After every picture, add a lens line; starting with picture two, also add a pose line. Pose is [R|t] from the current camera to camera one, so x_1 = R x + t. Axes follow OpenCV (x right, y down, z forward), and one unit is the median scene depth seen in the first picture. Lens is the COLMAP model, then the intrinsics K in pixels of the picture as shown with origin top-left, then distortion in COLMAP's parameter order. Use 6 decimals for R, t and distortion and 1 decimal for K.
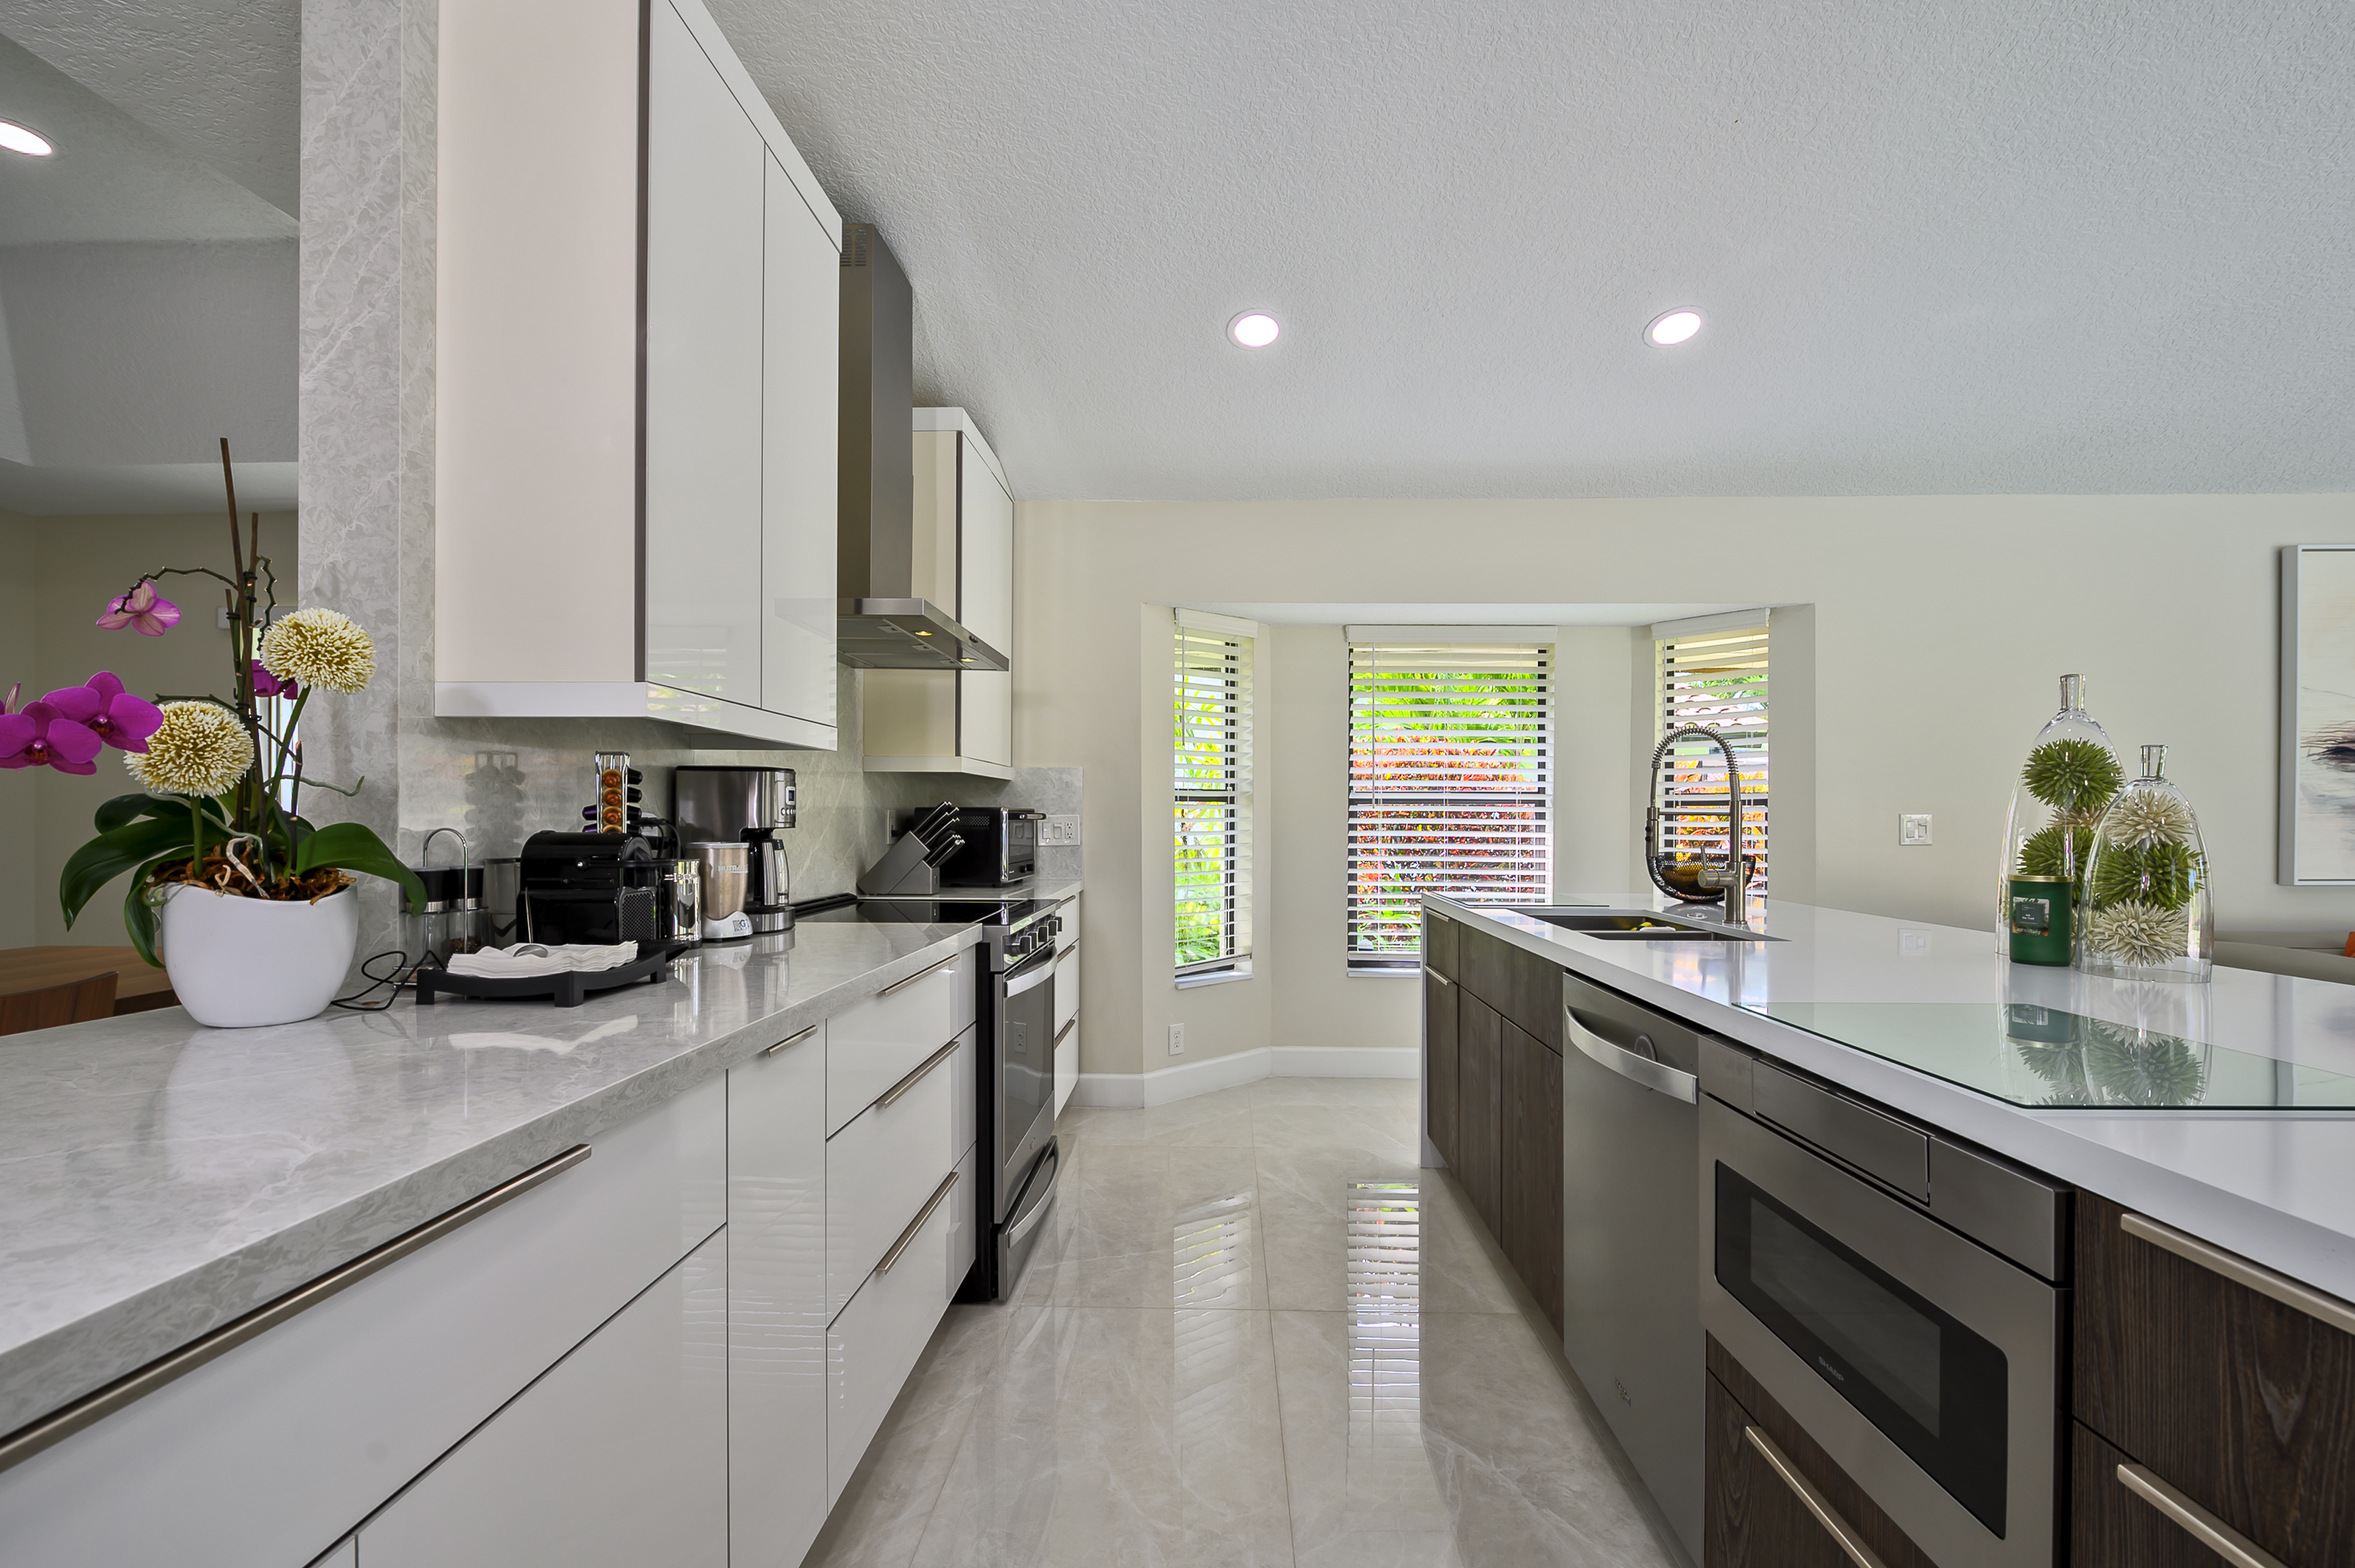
lens RADIAL K [[1025.3, 0, 1197.2], [0, 1025.3, 822.4], [0, 0, 1]] dist [-0.002289, -0.001795]
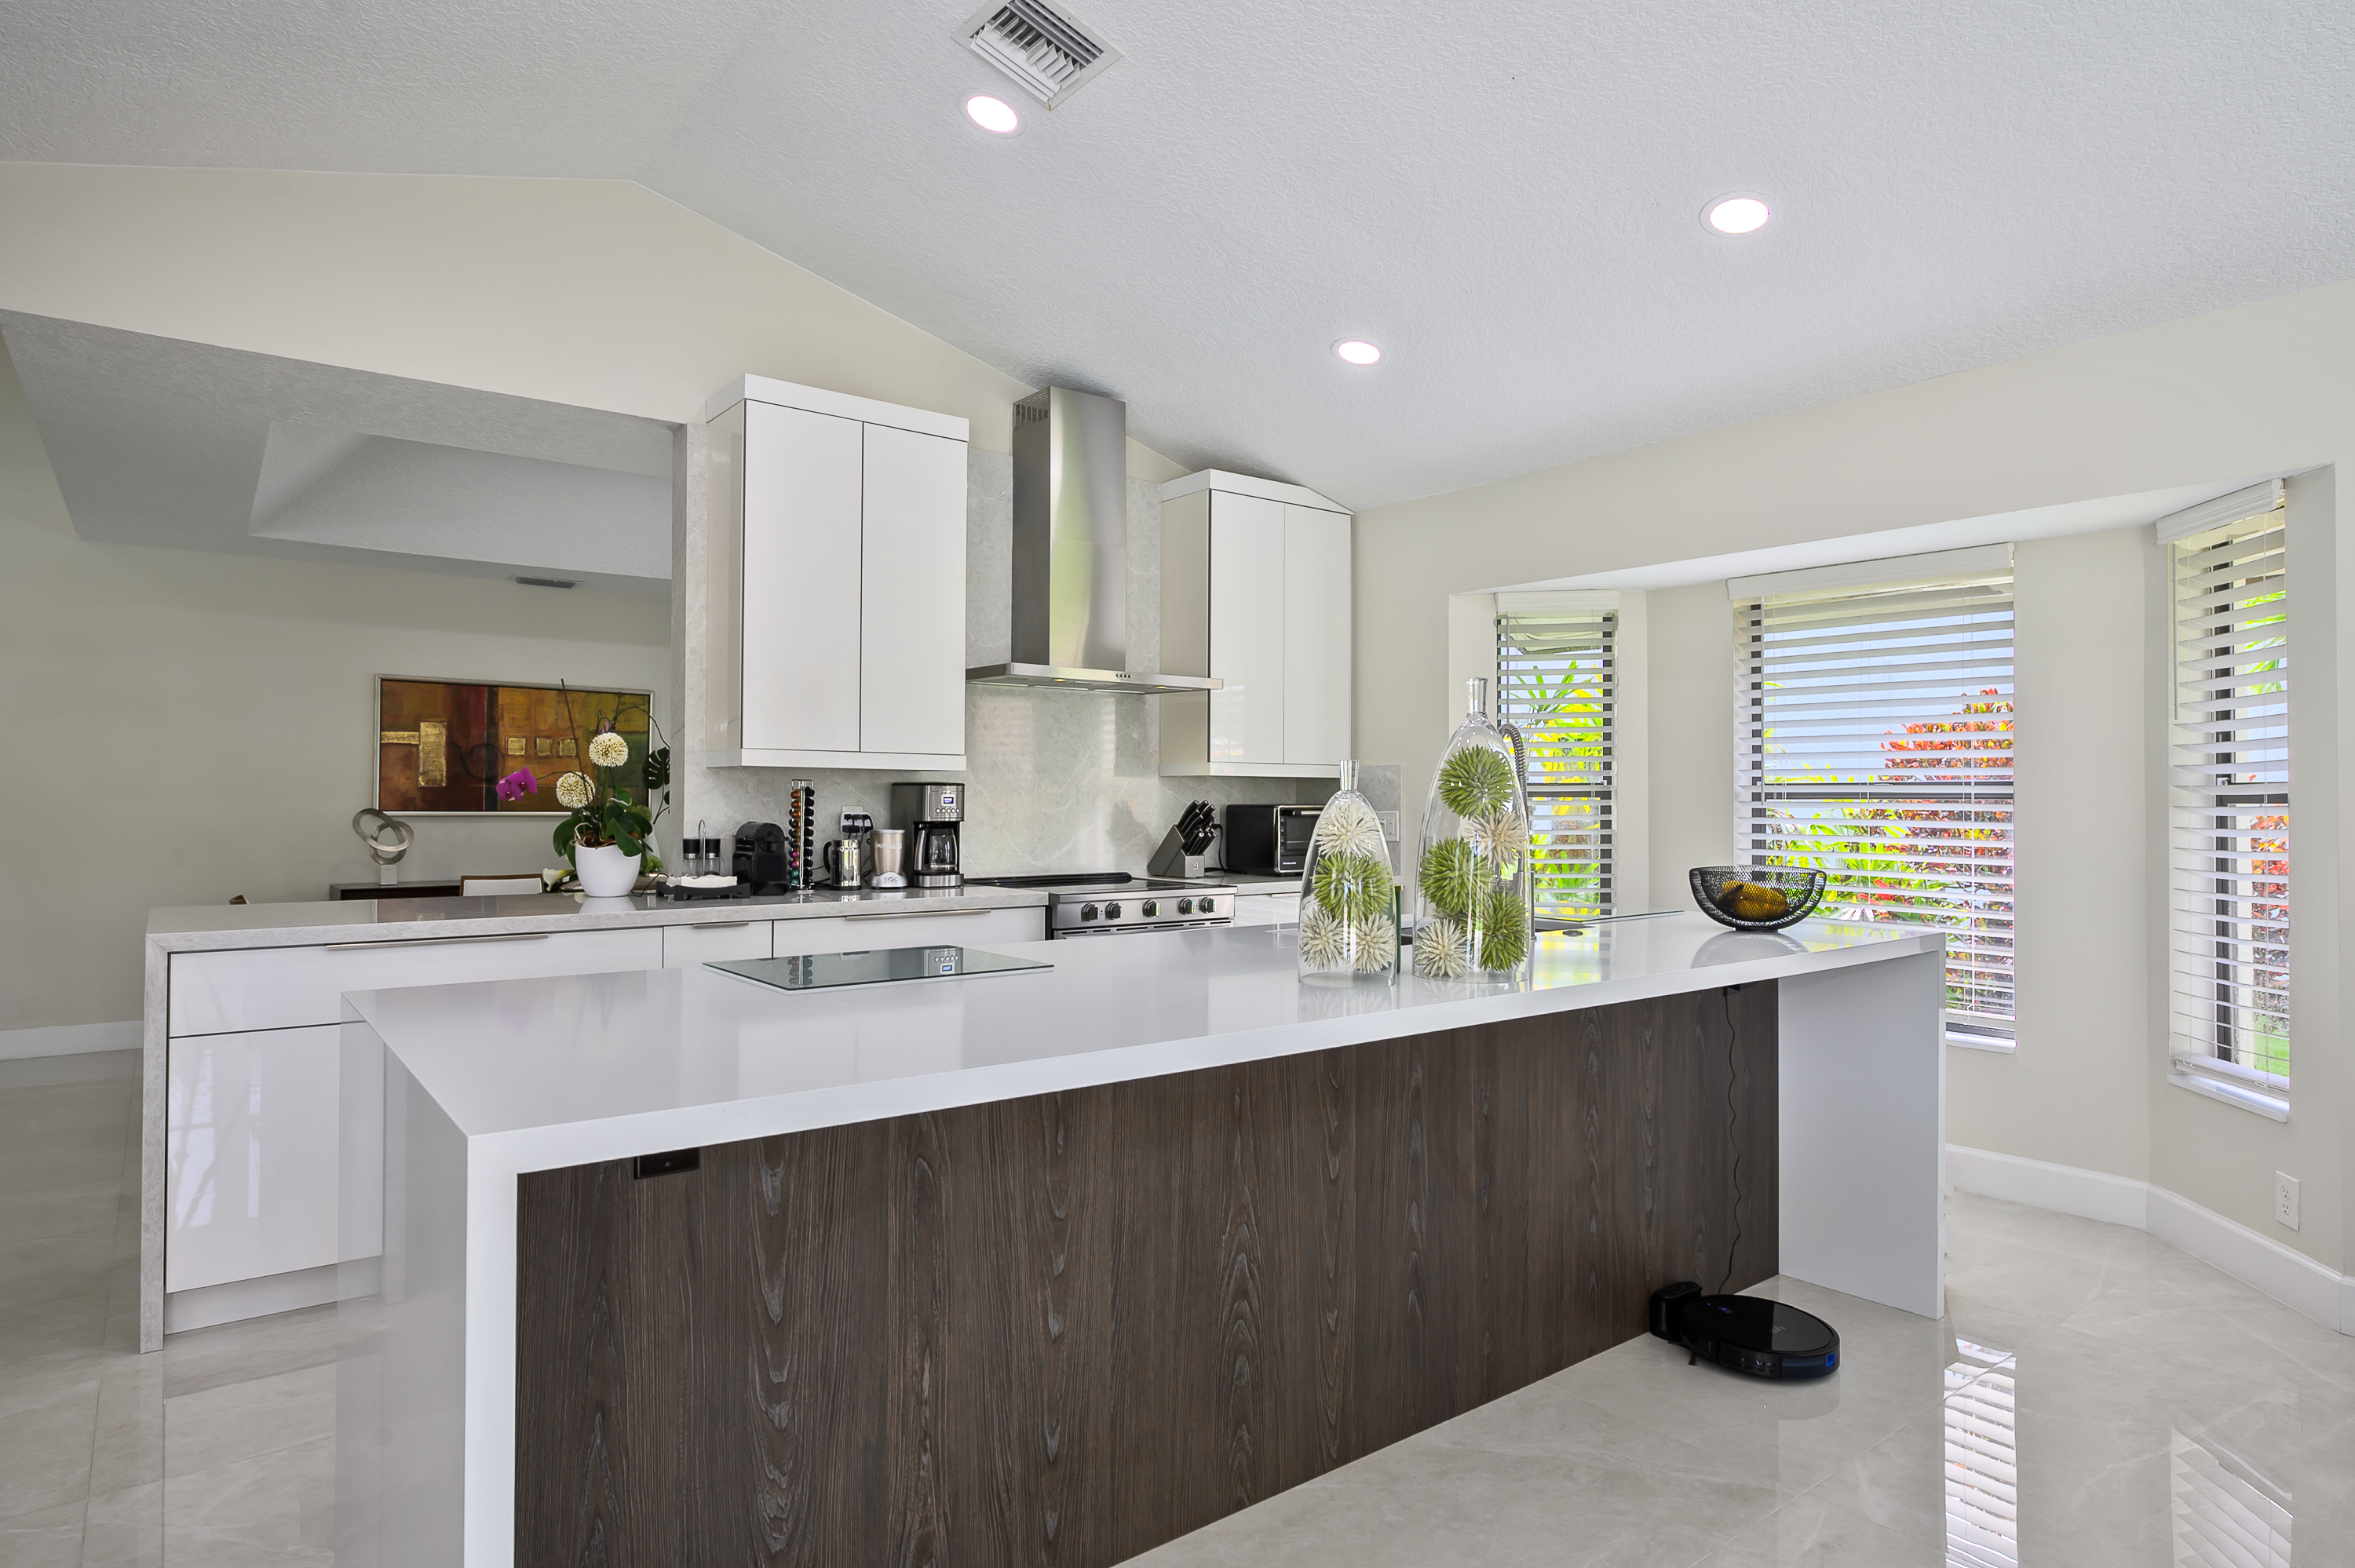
lens RADIAL K [[1259.2, 0, 1171.2], [0, 1259.2, 782.1], [0, 0, 1]] dist [0.004220, 0.000255]
pose [[0.643504, -0.010167, -0.765375, 0.921620], [-0.007491, 0.999780, -0.019579, -0.013727], [0.765406, 0.018333, 0.643286, 0.030300]]
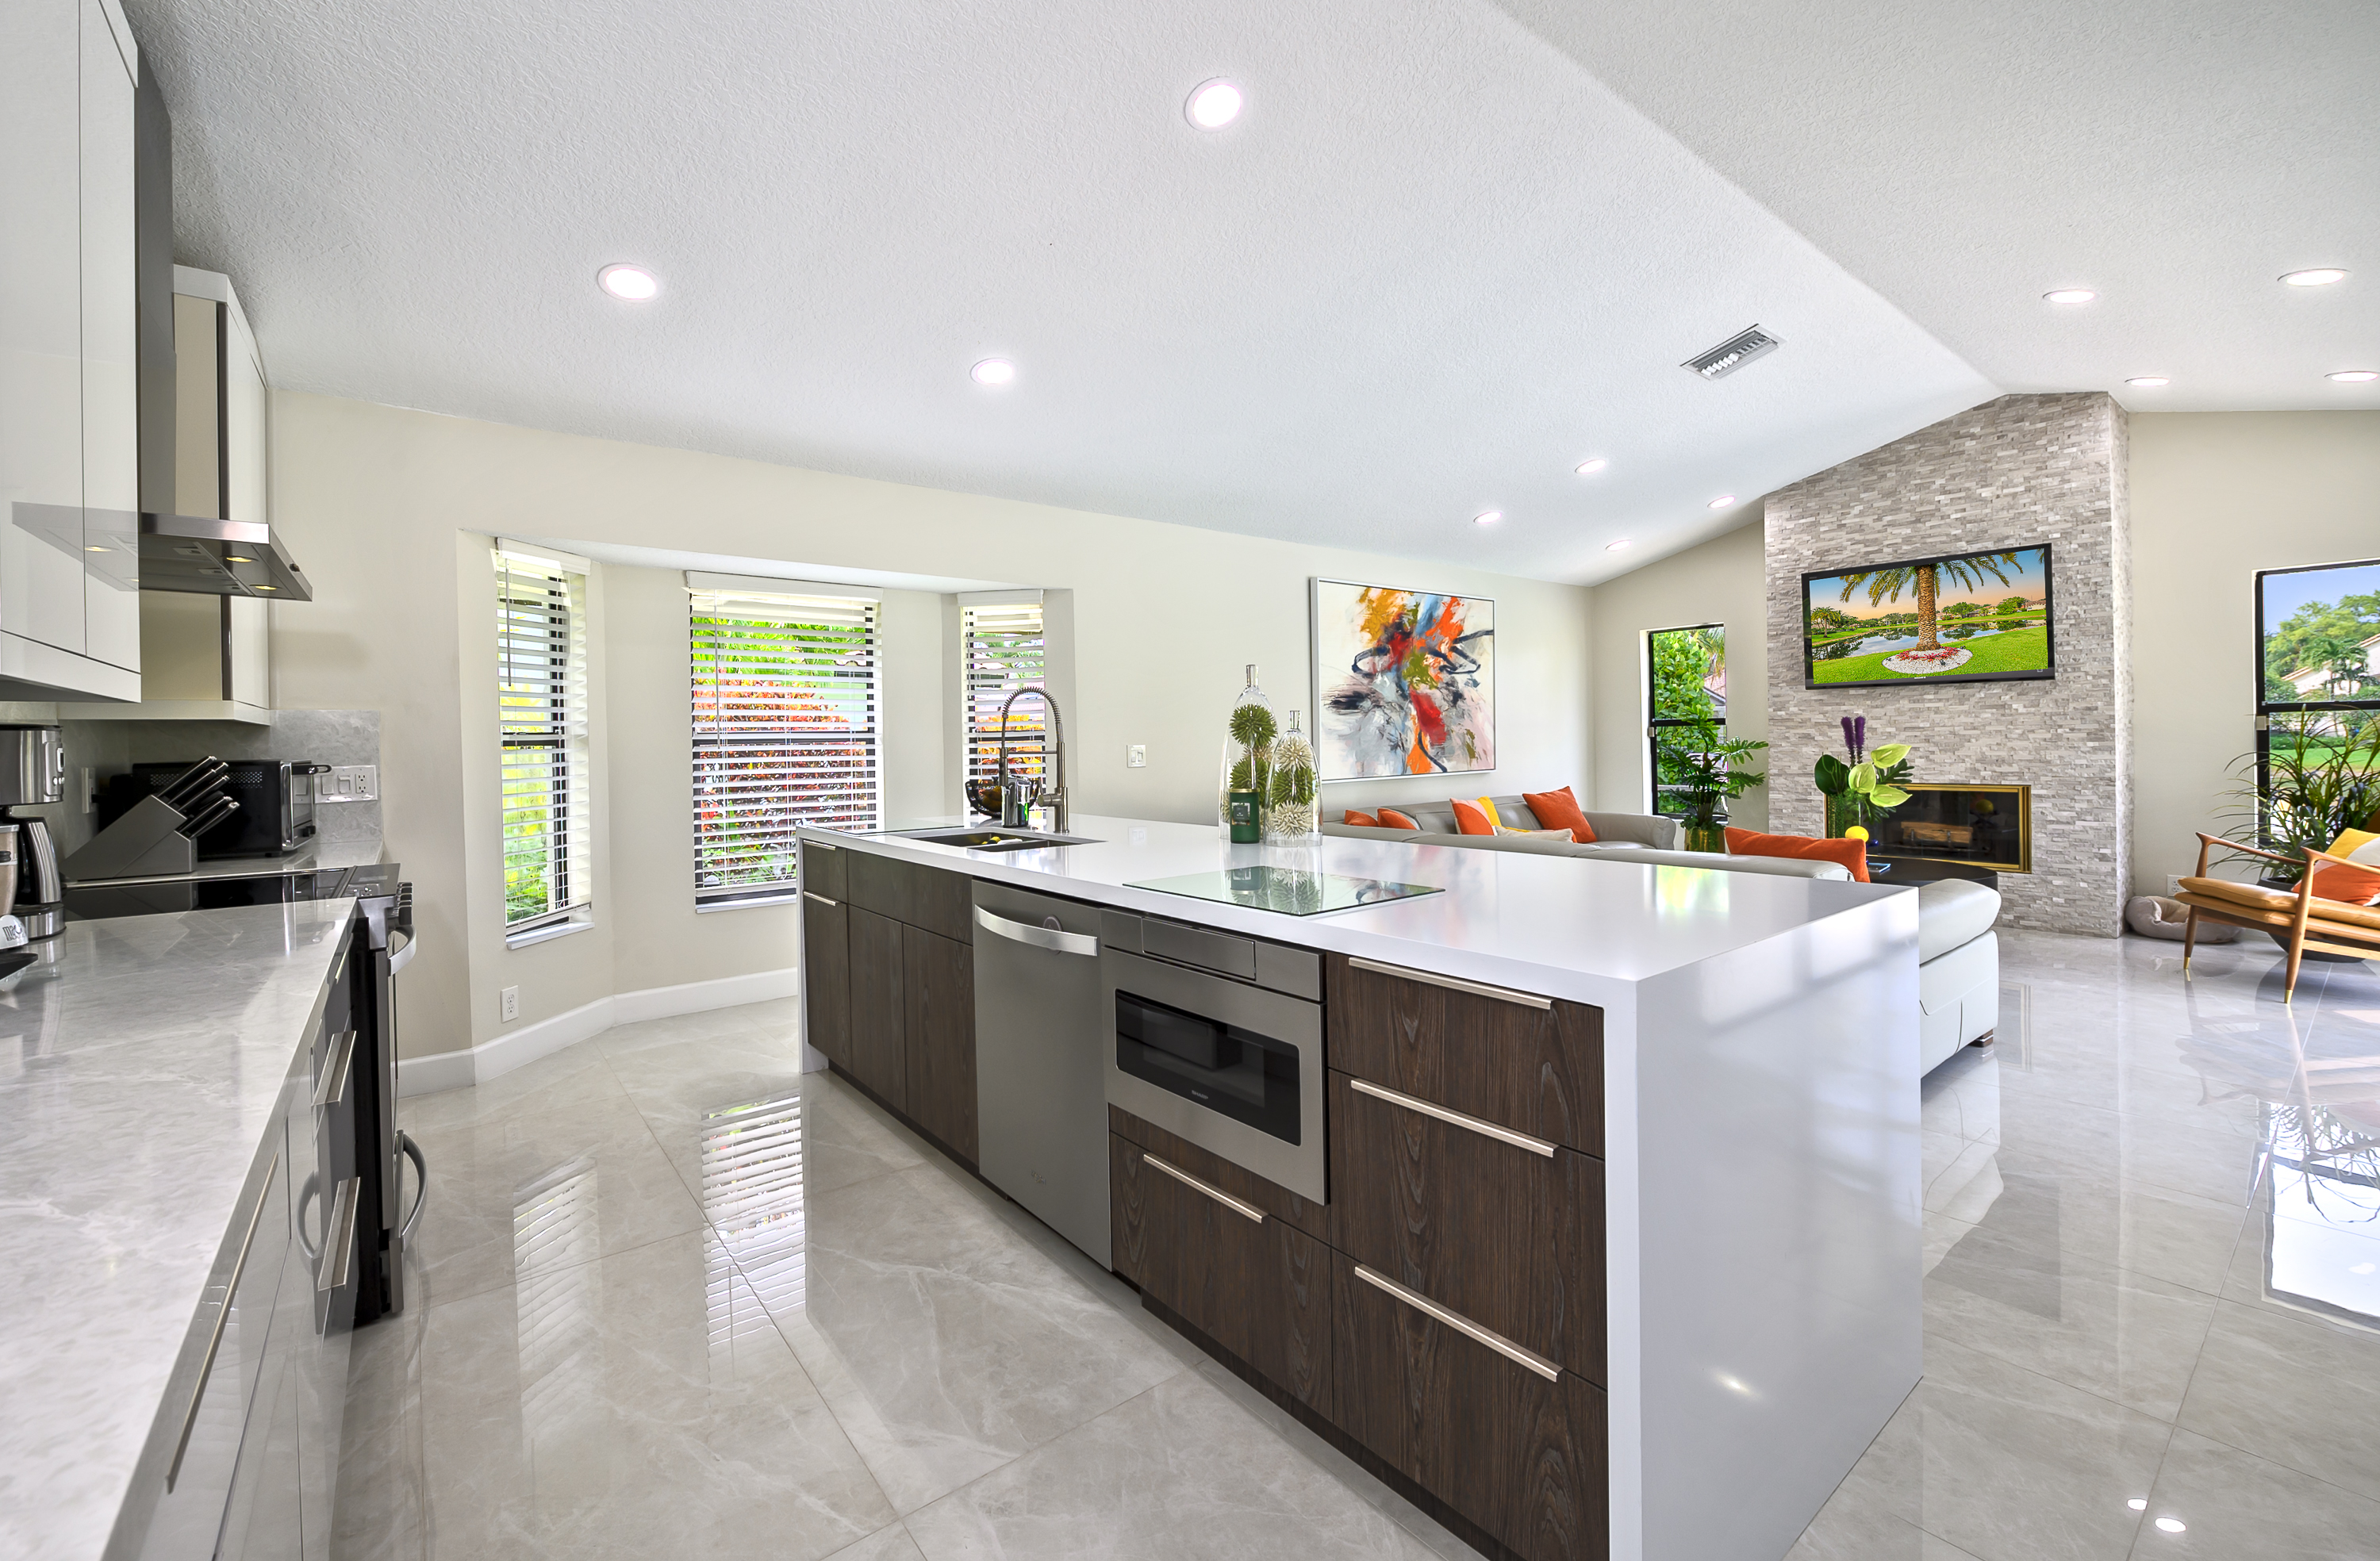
lens RADIAL K [[973.4, 0, 1159.6], [0, 973.4, 747.3], [0, 0, 1]] dist [-0.004109, -0.001312]
pose [[0.773313, -0.021292, 0.633666, -0.150246], [0.023324, 0.999715, 0.005127, -0.014184], [-0.633595, 0.010815, 0.773590, -0.066838]]
